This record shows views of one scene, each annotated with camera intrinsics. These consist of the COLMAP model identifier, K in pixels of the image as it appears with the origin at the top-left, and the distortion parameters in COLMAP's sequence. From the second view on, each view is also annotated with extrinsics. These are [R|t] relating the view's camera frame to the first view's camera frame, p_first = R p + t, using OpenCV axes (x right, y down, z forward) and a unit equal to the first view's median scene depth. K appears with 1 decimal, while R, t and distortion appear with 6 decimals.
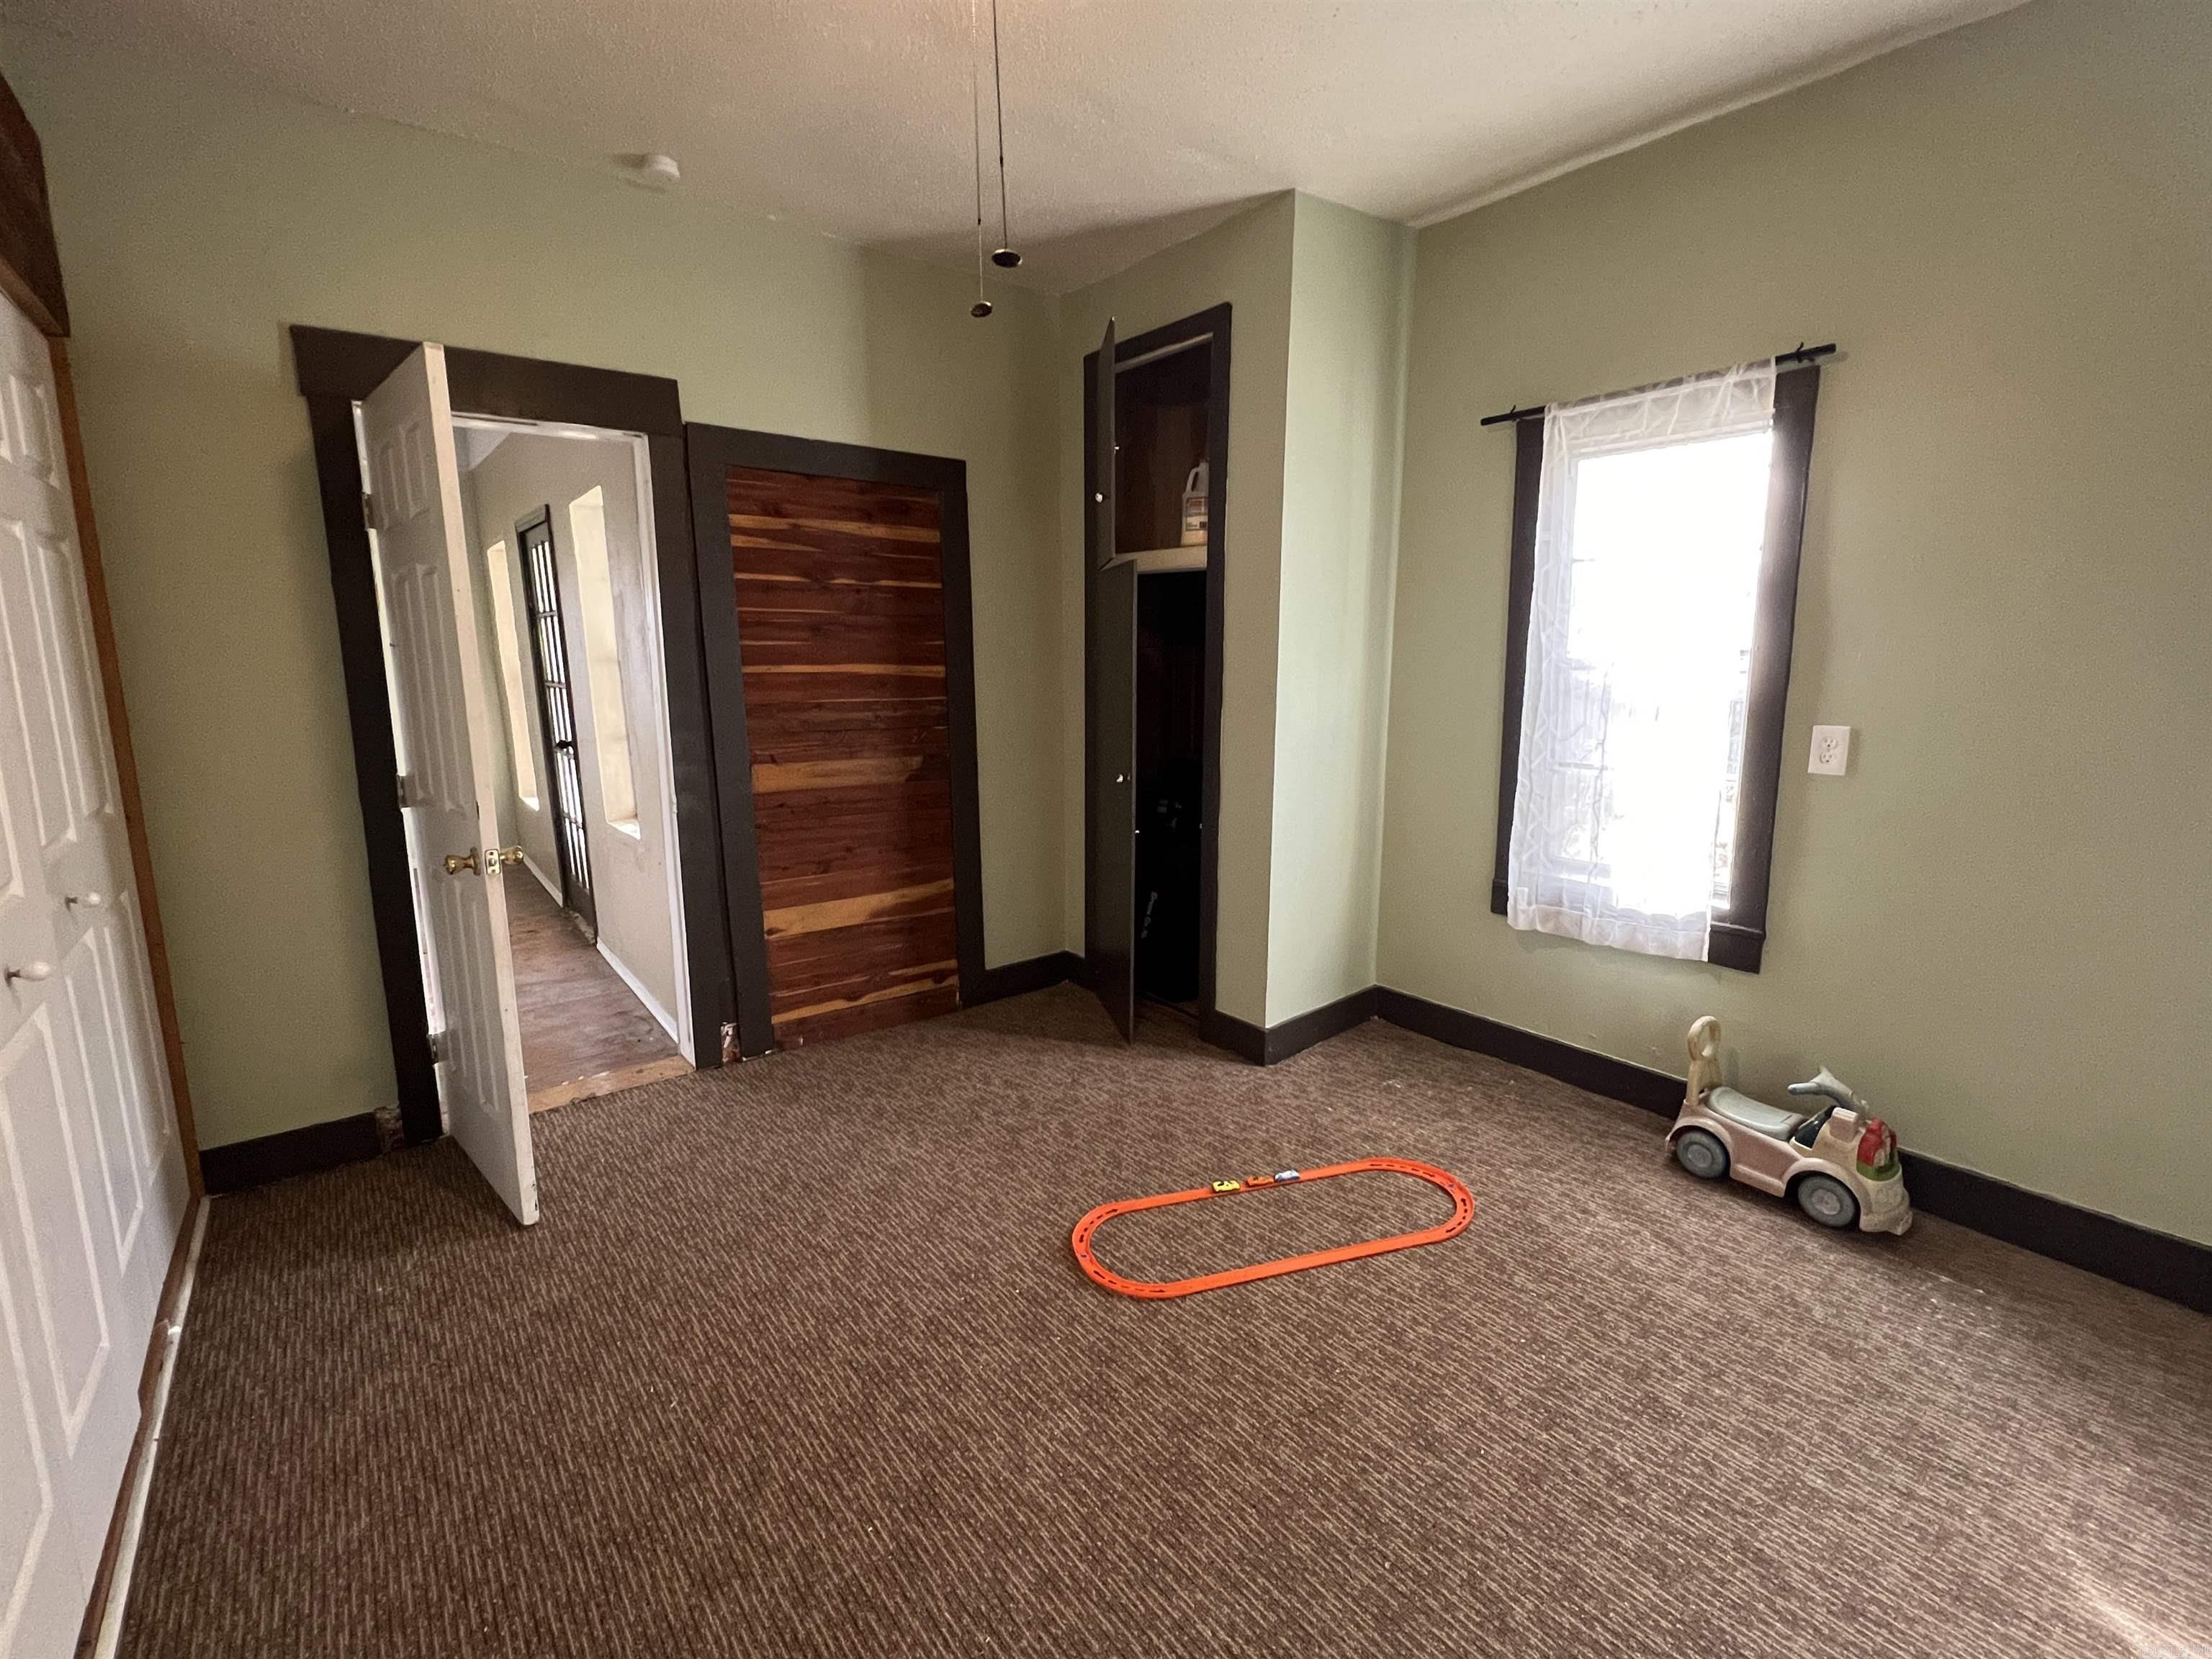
lens RADIAL K [[986.3, 0, 1096.7], [0, 986.3, 815.2], [0, 0, 1]] dist [0.000673, -0.000027]
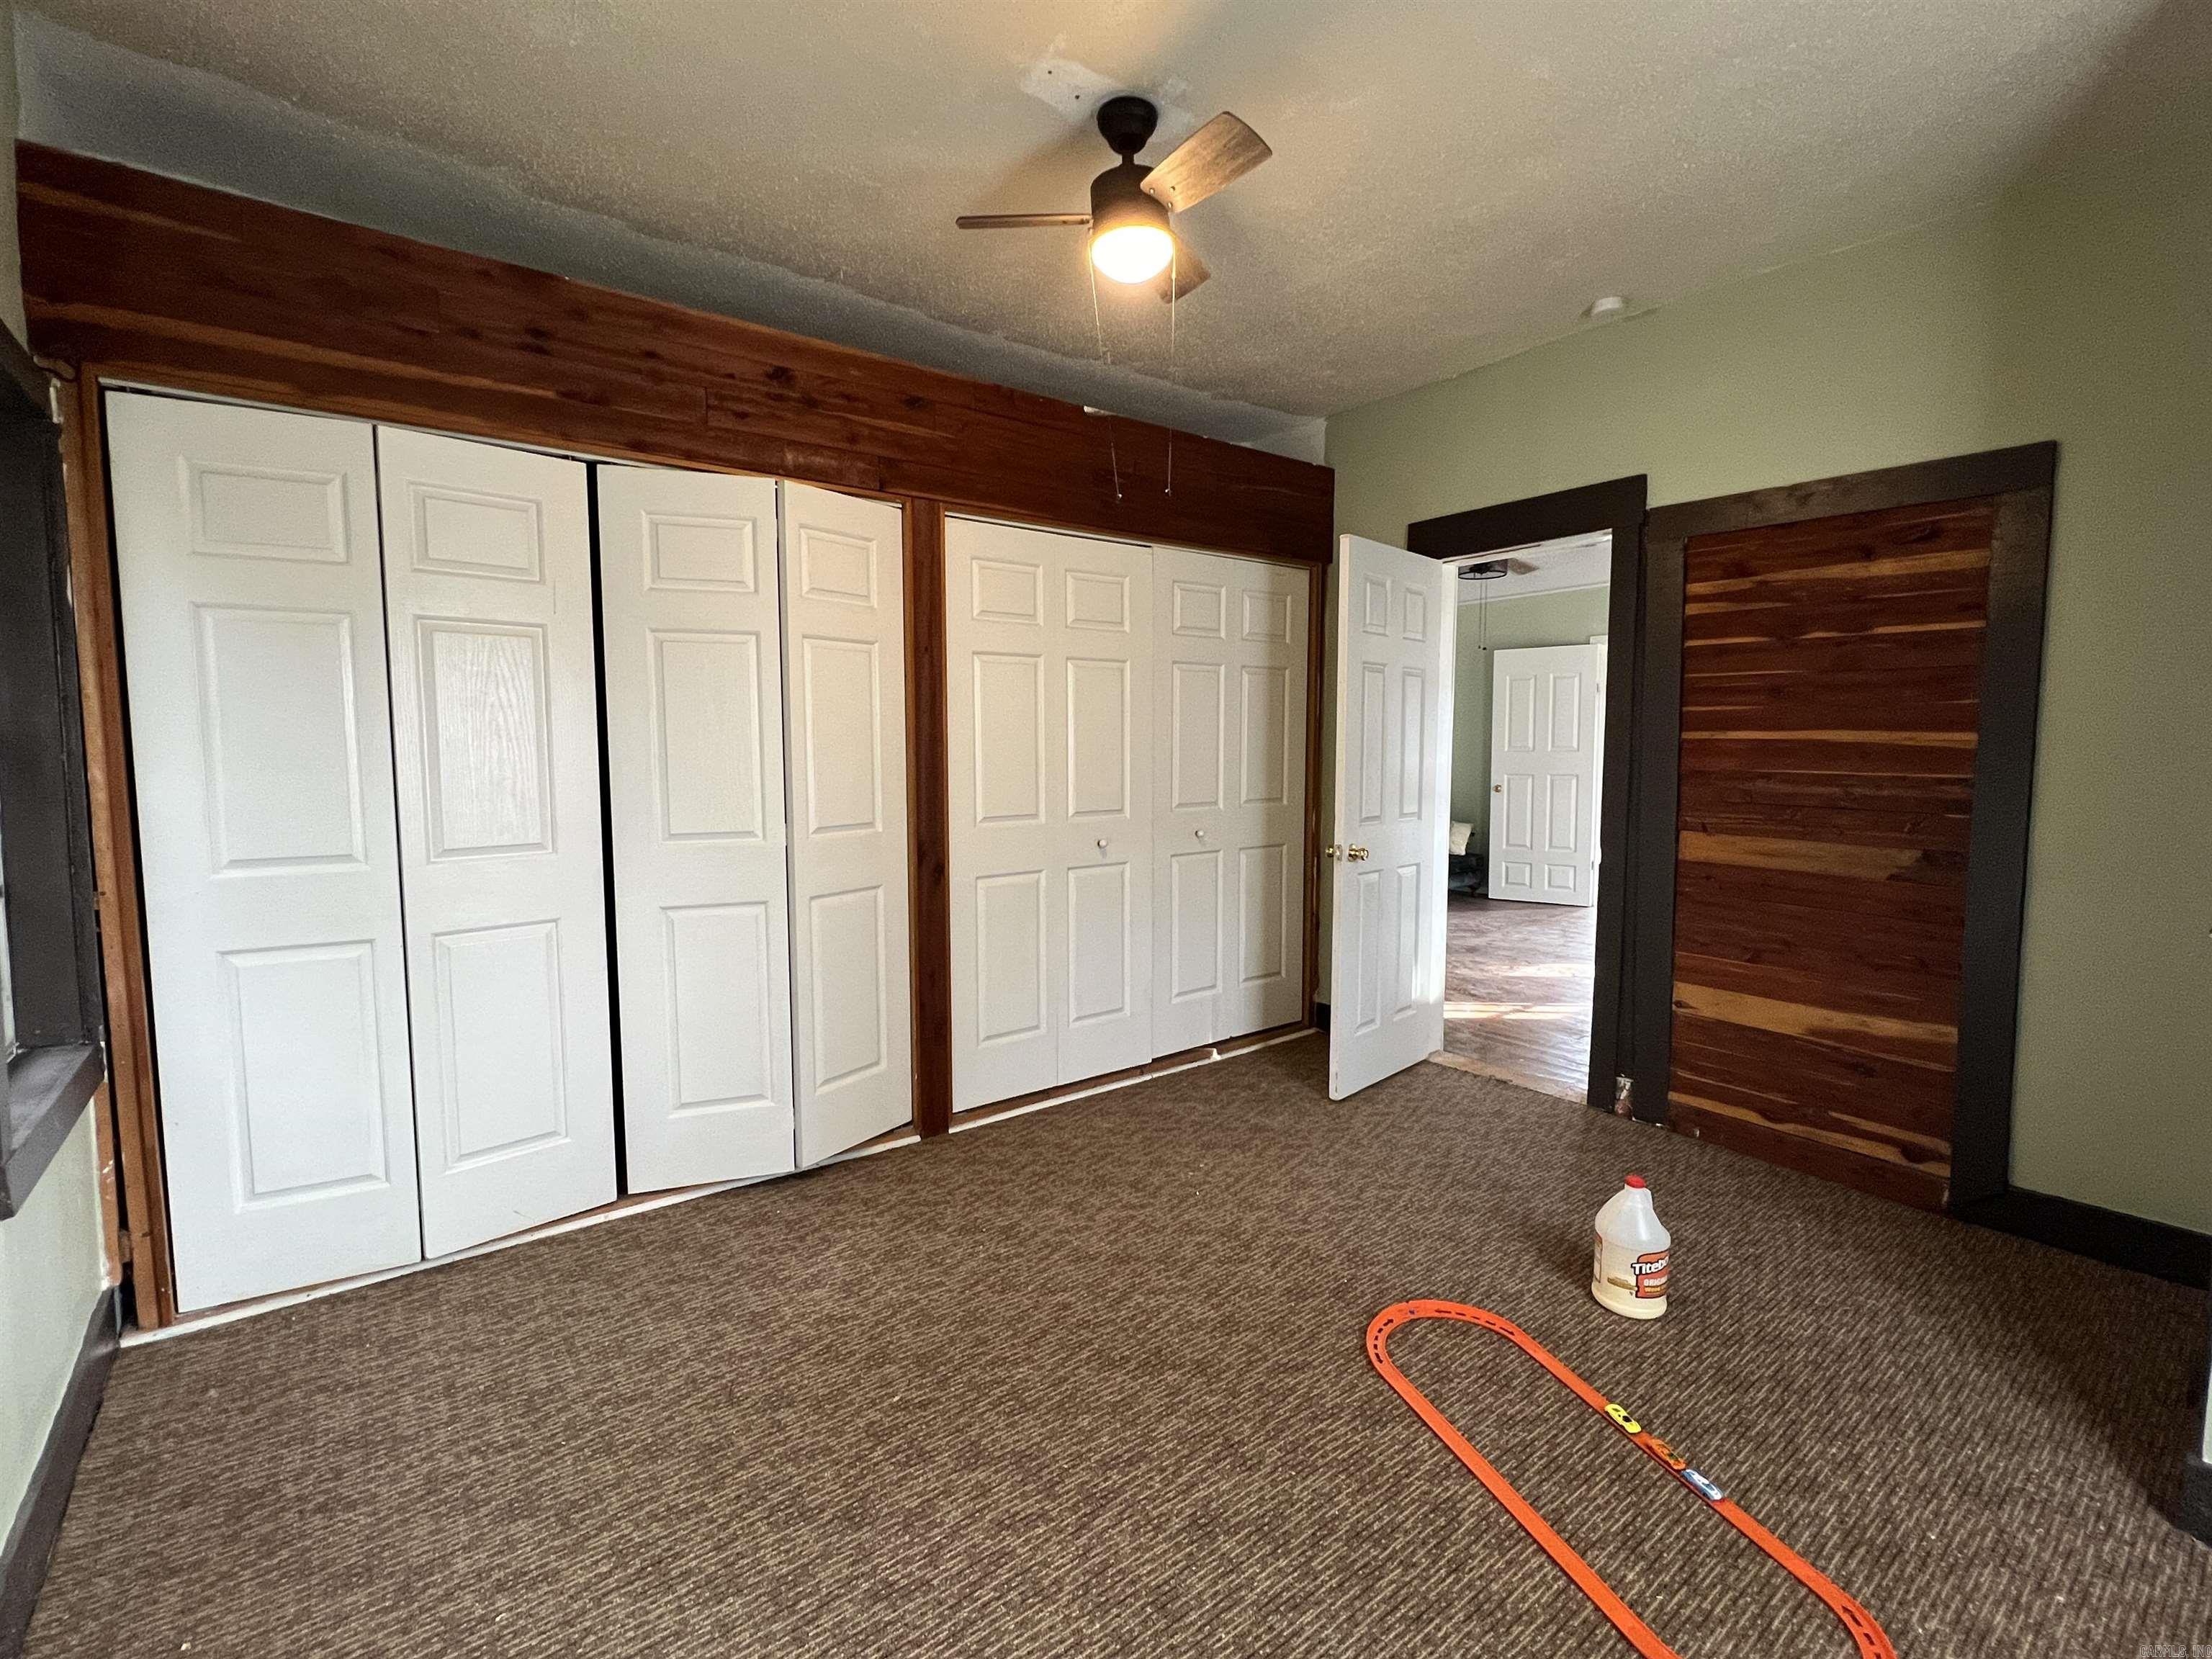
lens RADIAL K [[986.3, 0, 1096.7], [0, 986.3, 815.2], [0, 0, 1]] dist [0.000673, -0.000027]
pose [[0.001805, 0.079736, -0.996814, 0.625343], [-0.163261, 0.983465, 0.078372, -0.047264], [0.986581, 0.162600, 0.014793, 0.395475]]
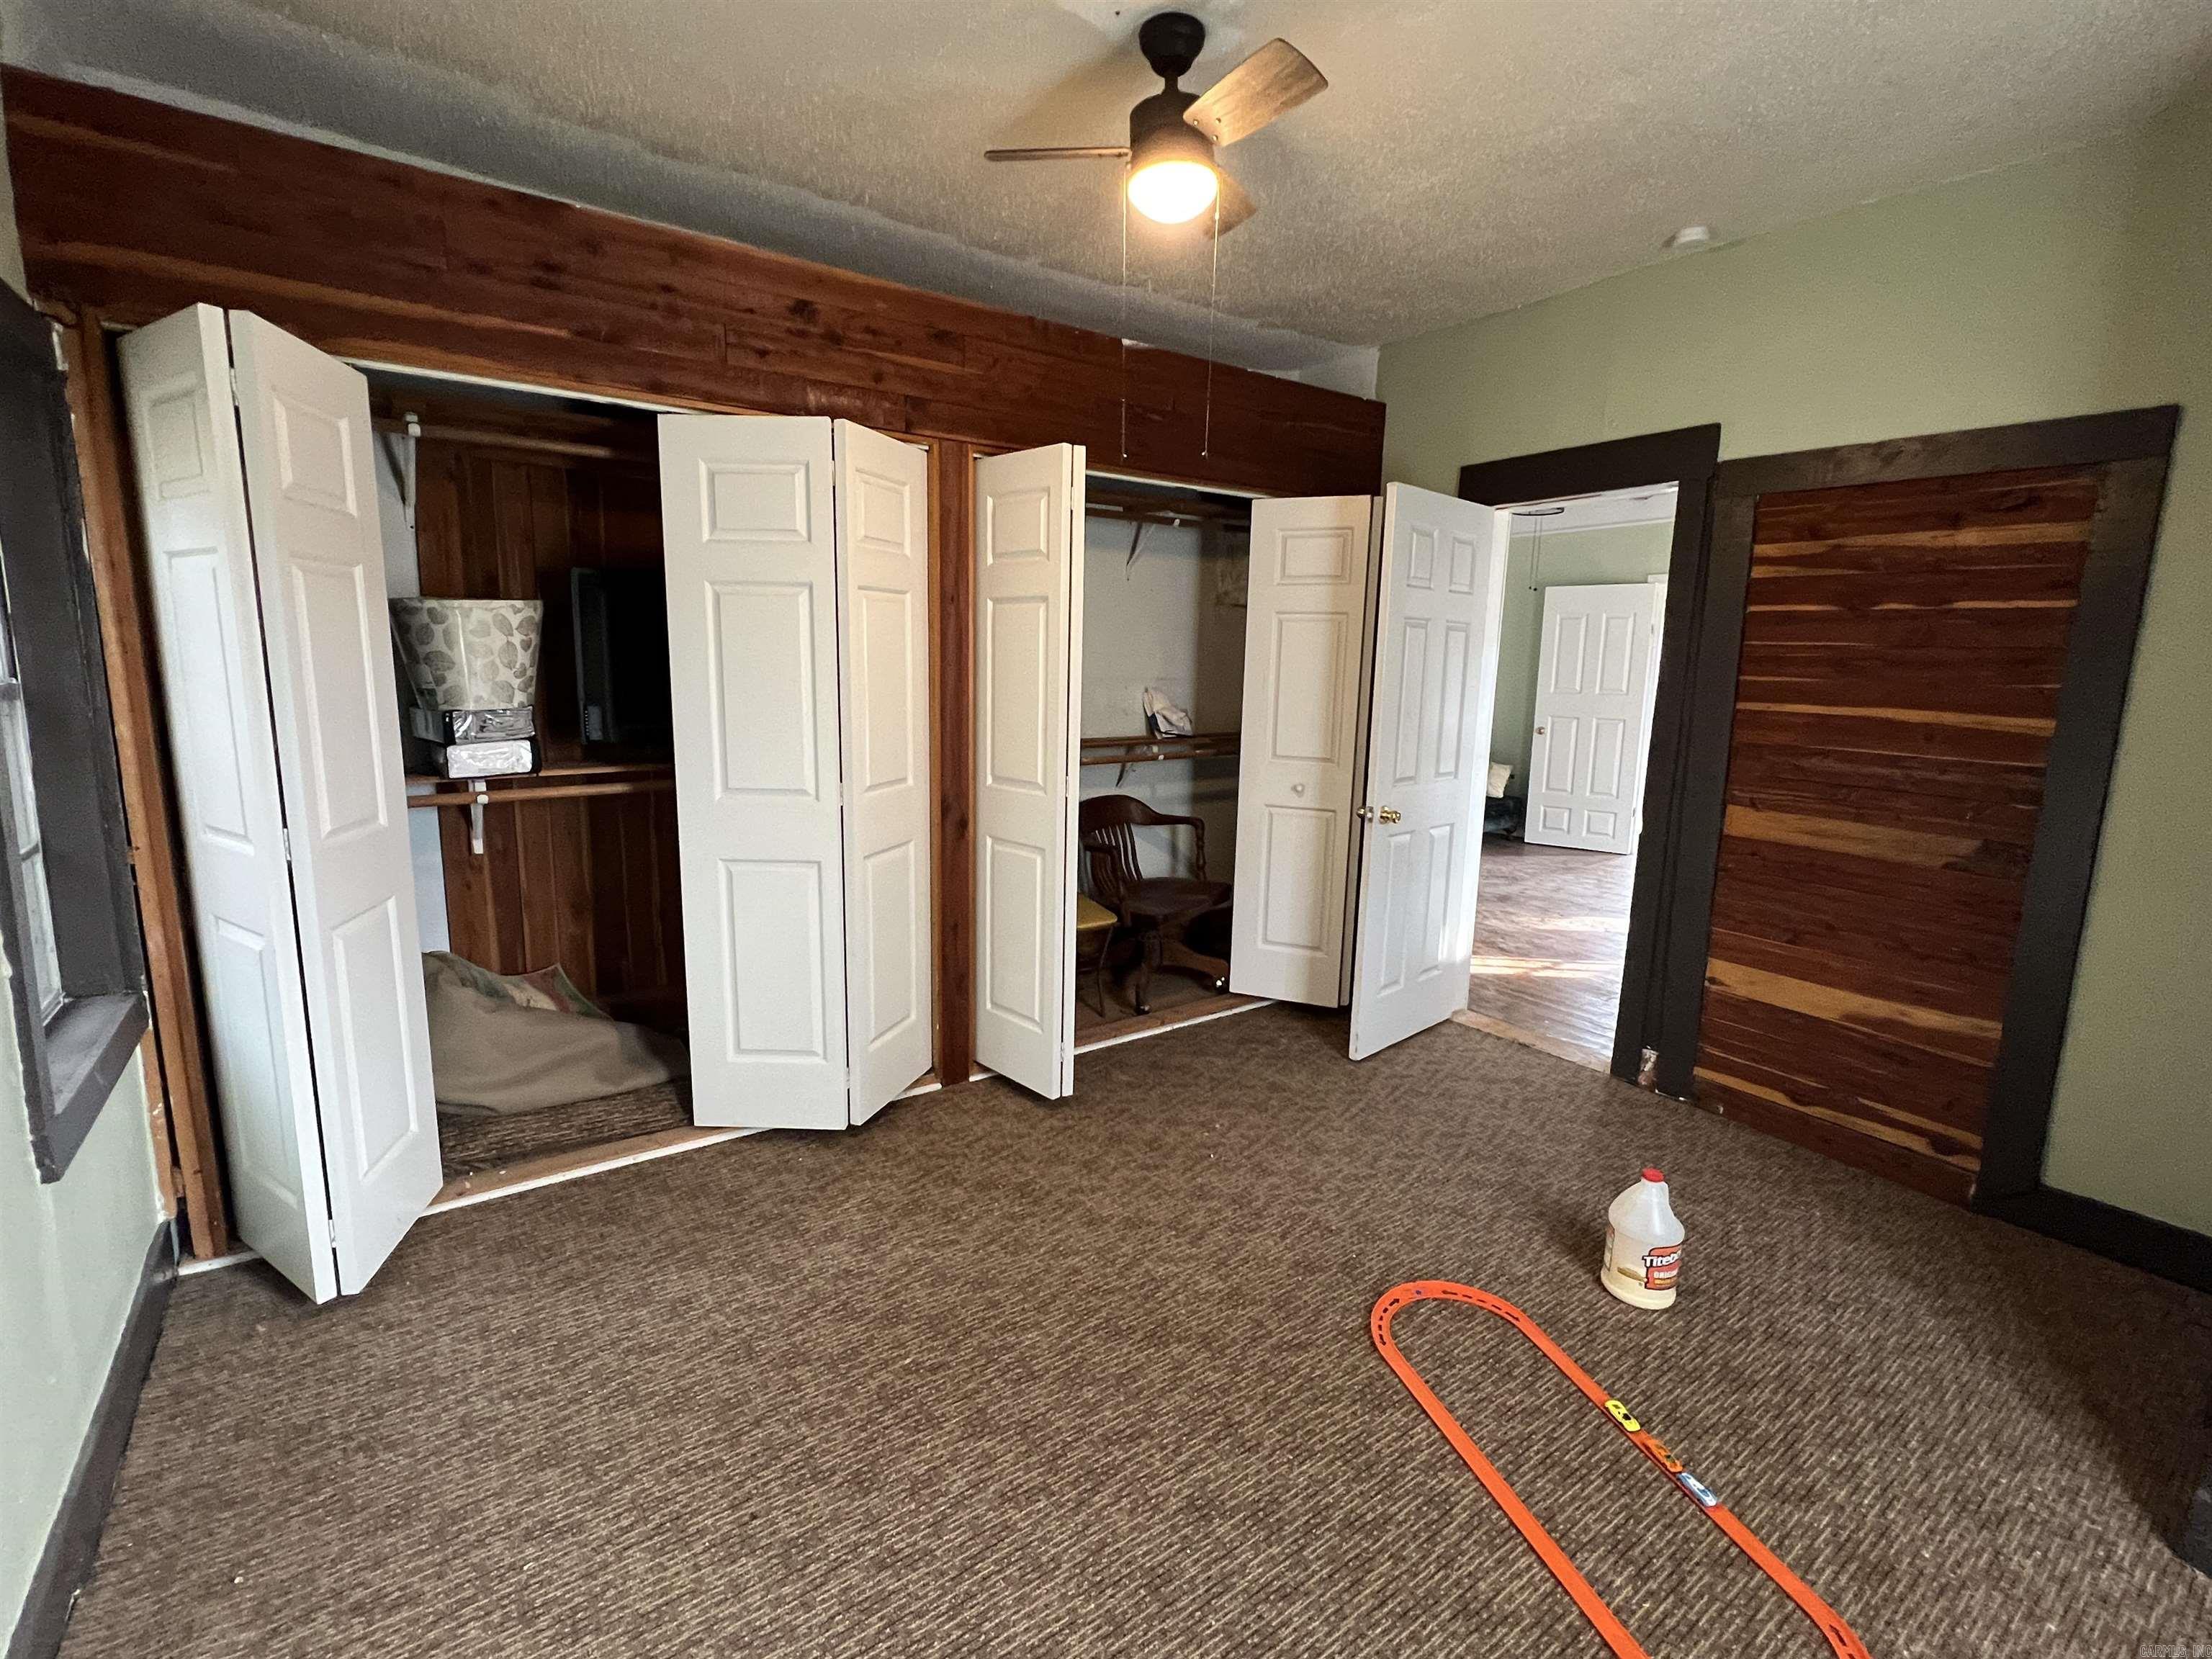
lens RADIAL K [[987.0, 0, 1098.2], [0, 987.0, 814.0], [0, 0, 1]] dist [-0.000004, 0.000156]
pose [[-0.034332, 0.163076, -0.986016, 0.606218], [-0.184646, 0.968578, 0.166621, -0.087303], [0.982205, 0.187785, -0.003142, 0.396487]]
